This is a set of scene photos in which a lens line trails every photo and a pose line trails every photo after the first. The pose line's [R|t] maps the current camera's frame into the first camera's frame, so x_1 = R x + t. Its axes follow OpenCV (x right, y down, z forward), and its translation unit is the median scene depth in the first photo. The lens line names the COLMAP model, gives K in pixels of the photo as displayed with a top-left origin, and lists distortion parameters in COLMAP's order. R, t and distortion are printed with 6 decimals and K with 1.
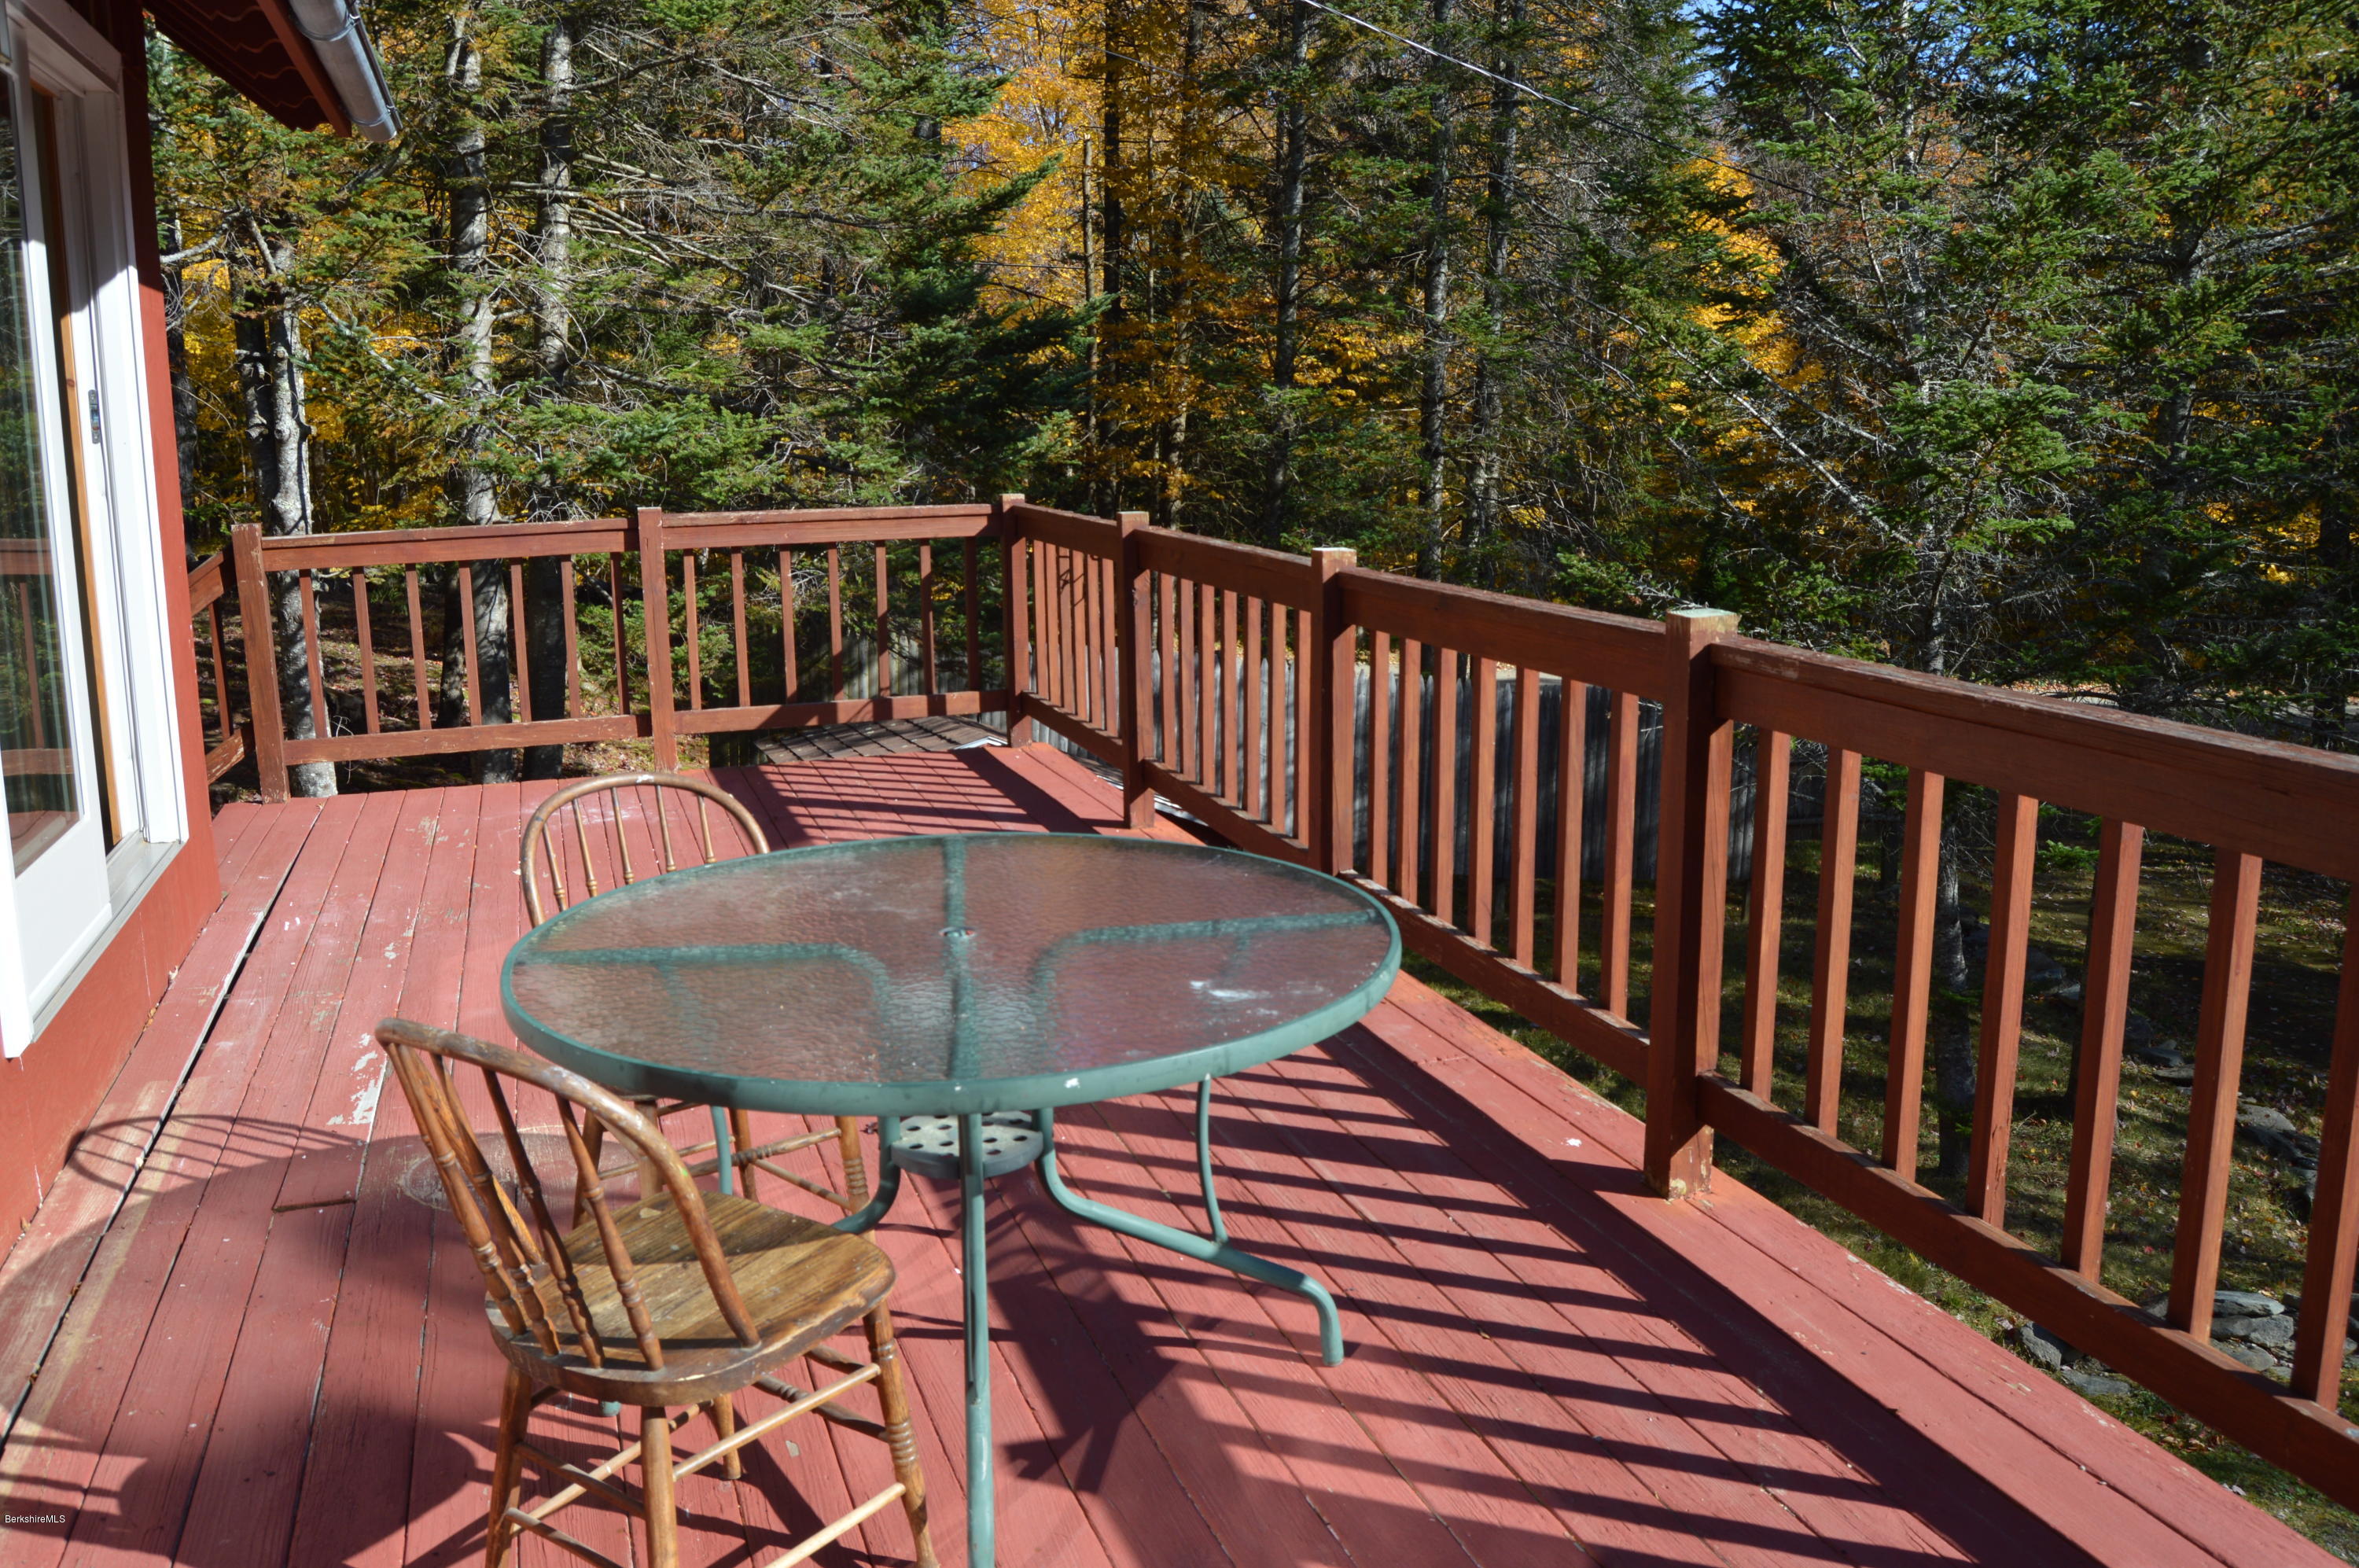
lens RADIAL K [[1888.6, 0, 1185.7], [0, 1888.6, 780.4], [0, 0, 1]] dist [-0.094687, 0.038267]
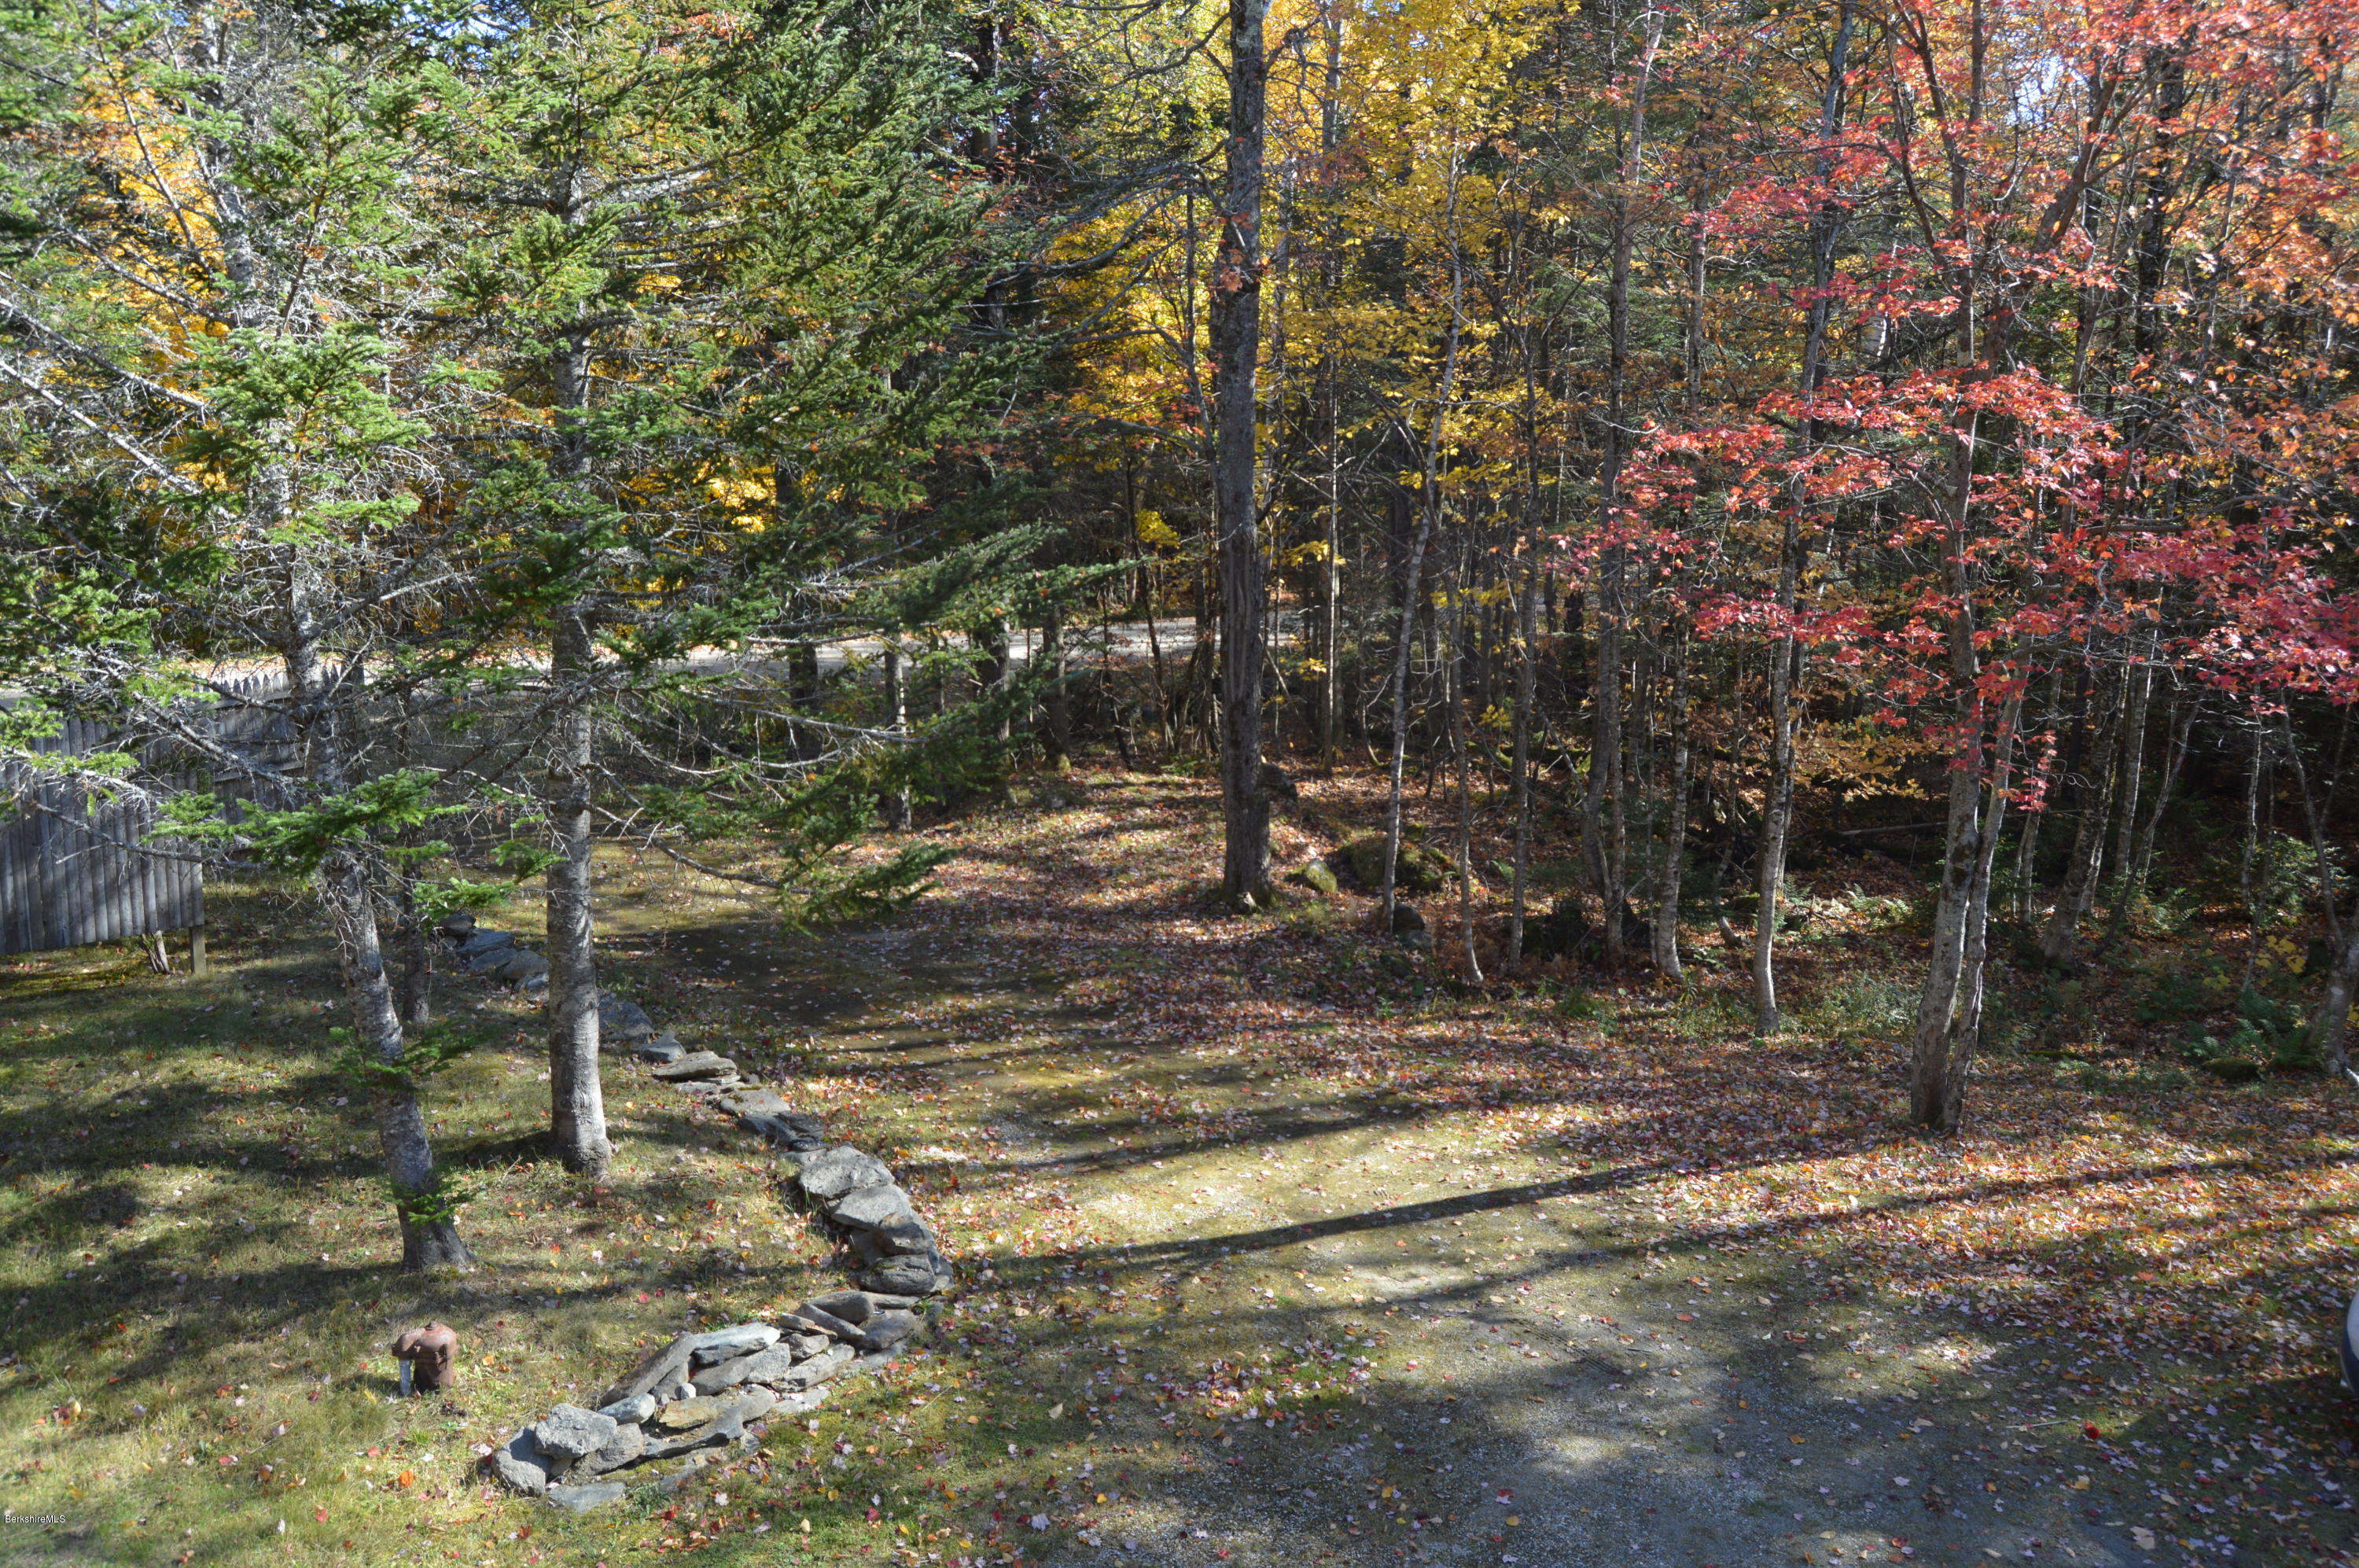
lens RADIAL K [[1888.6, 0, 1185.7], [0, 1888.6, 780.4], [0, 0, 1]] dist [-0.094687, 0.038267]
pose [[0.736207, -0.118503, 0.666301, 0.138750], [0.105295, 0.992617, 0.060197, -0.025373], [-0.668515, 0.025841, 0.743249, 0.130025]]
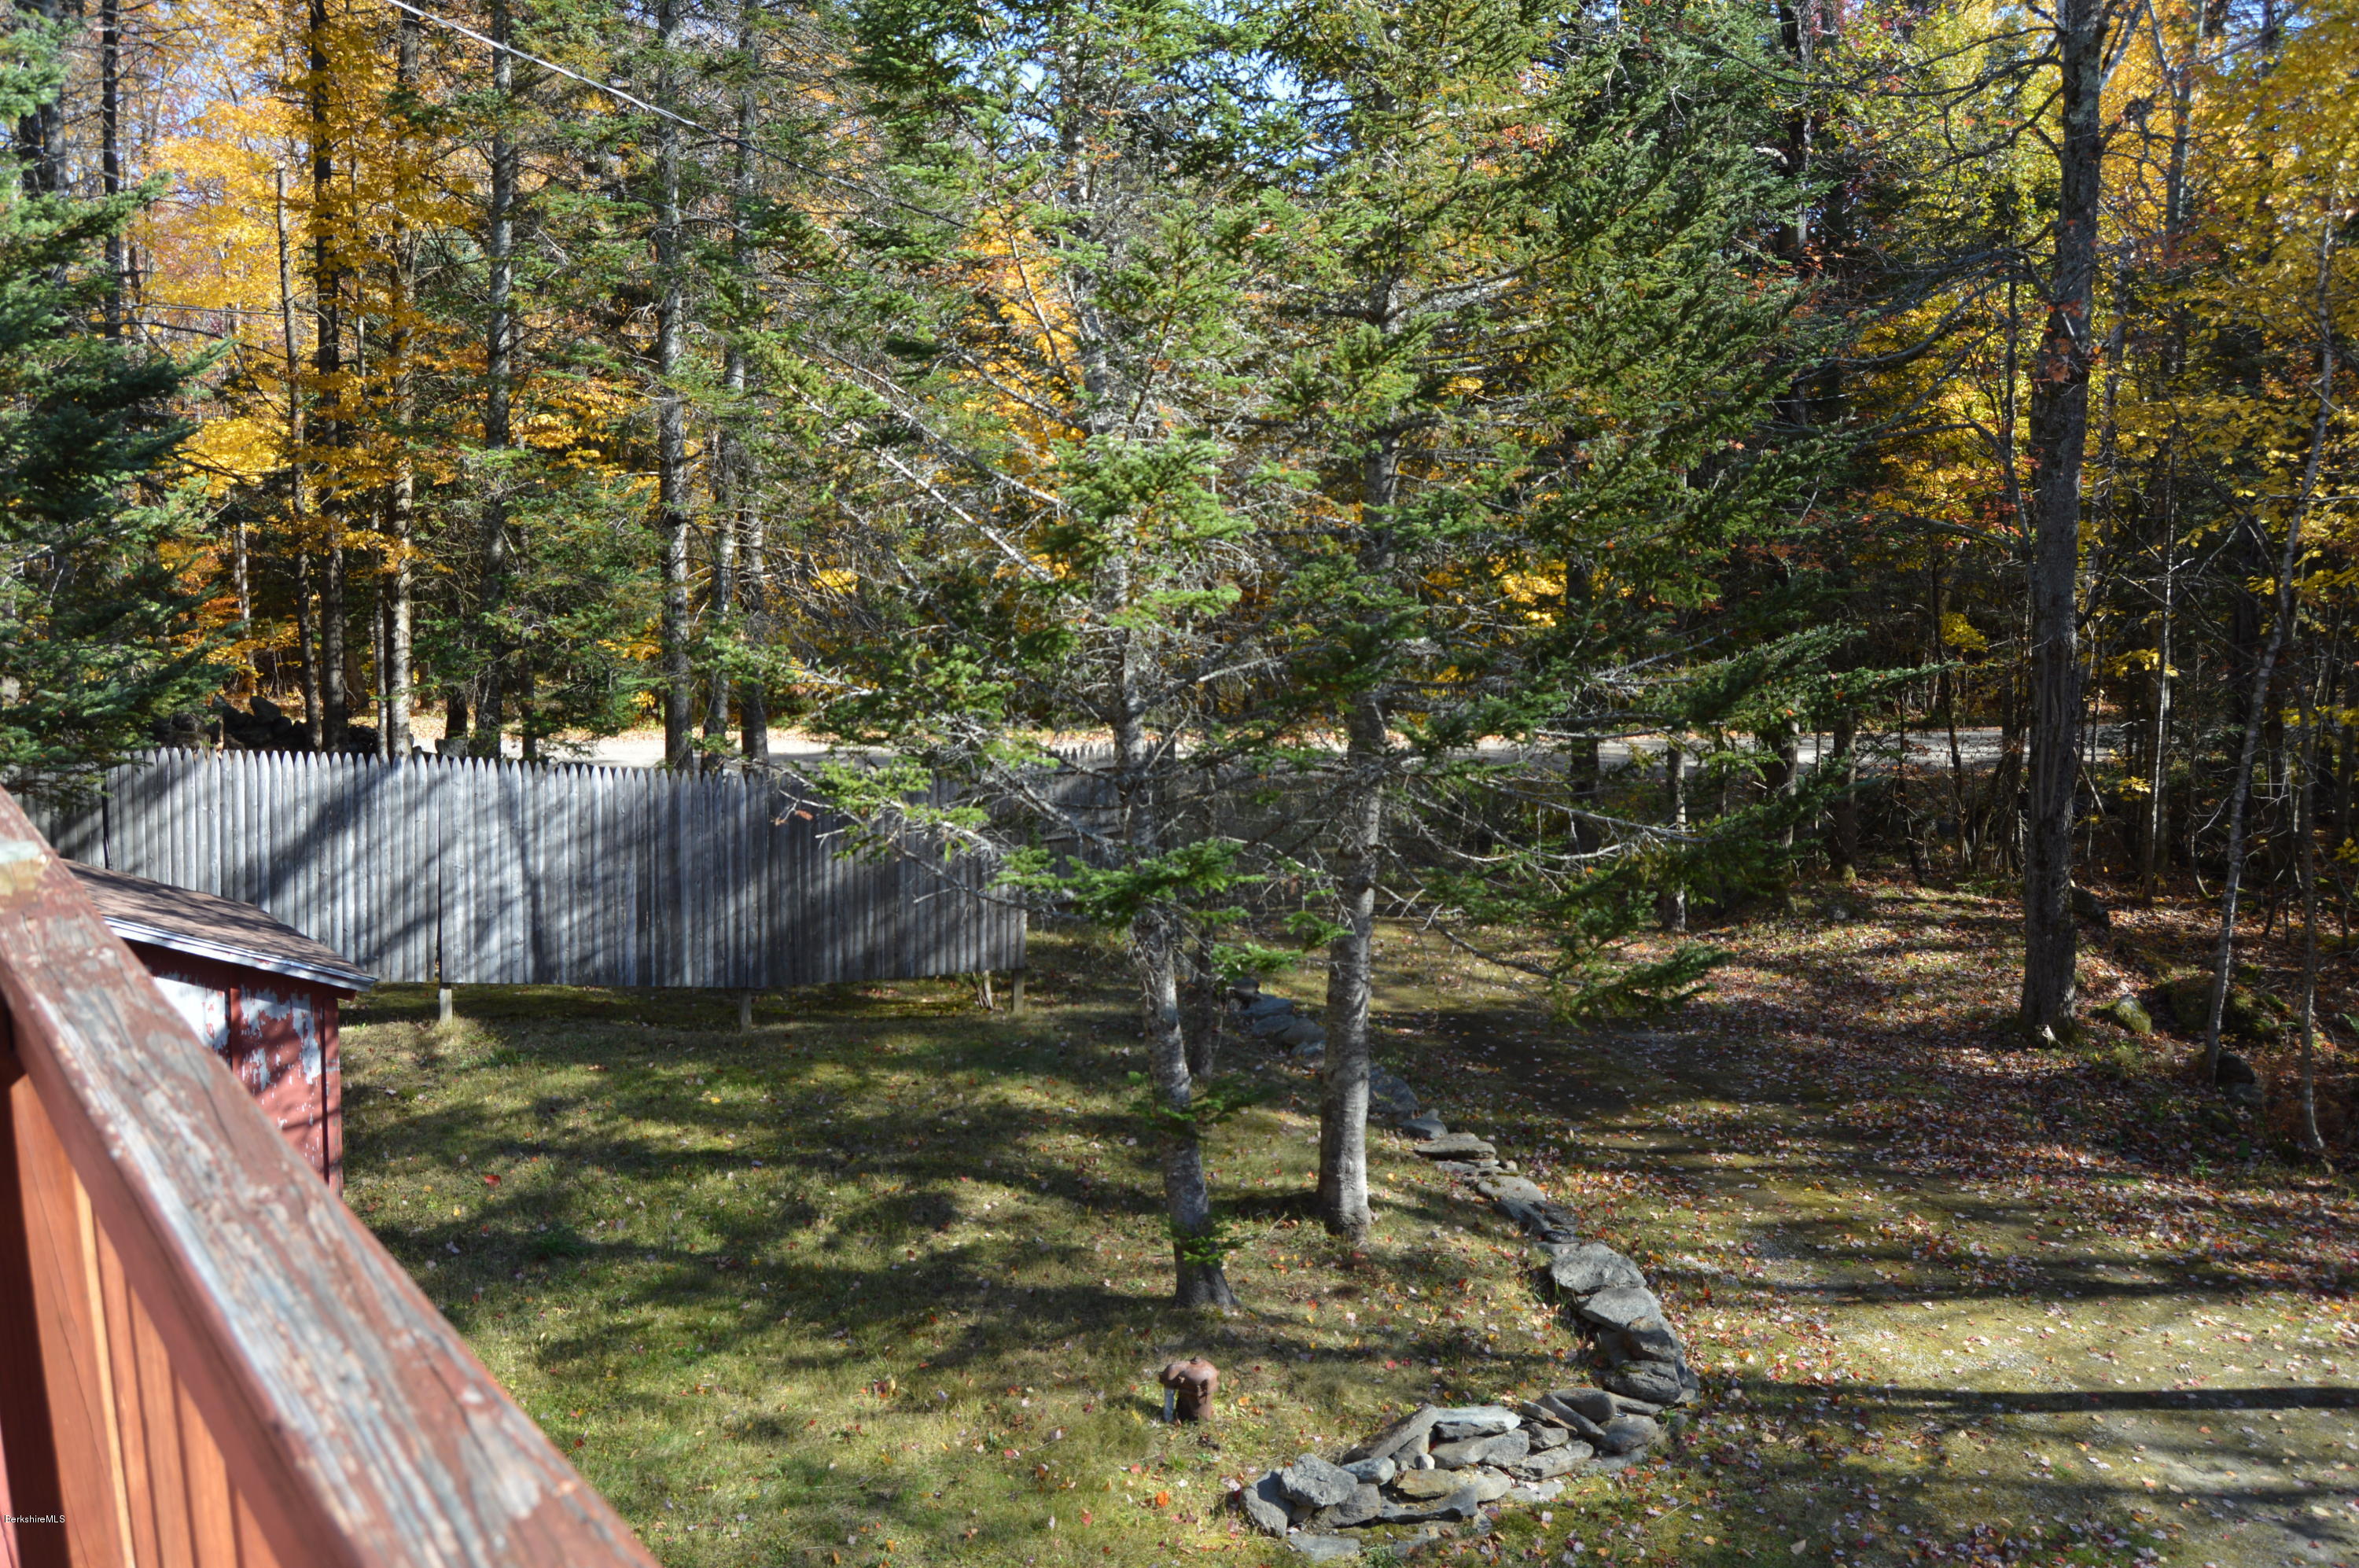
lens RADIAL K [[1888.6, 0, 1185.7], [0, 1888.6, 780.4], [0, 0, 1]] dist [-0.094687, 0.038267]
pose [[0.944930, -0.044624, 0.324215, 0.130565], [0.055066, 0.998215, -0.023100, -0.024636], [-0.322605, 0.039681, 0.945701, 0.122801]]
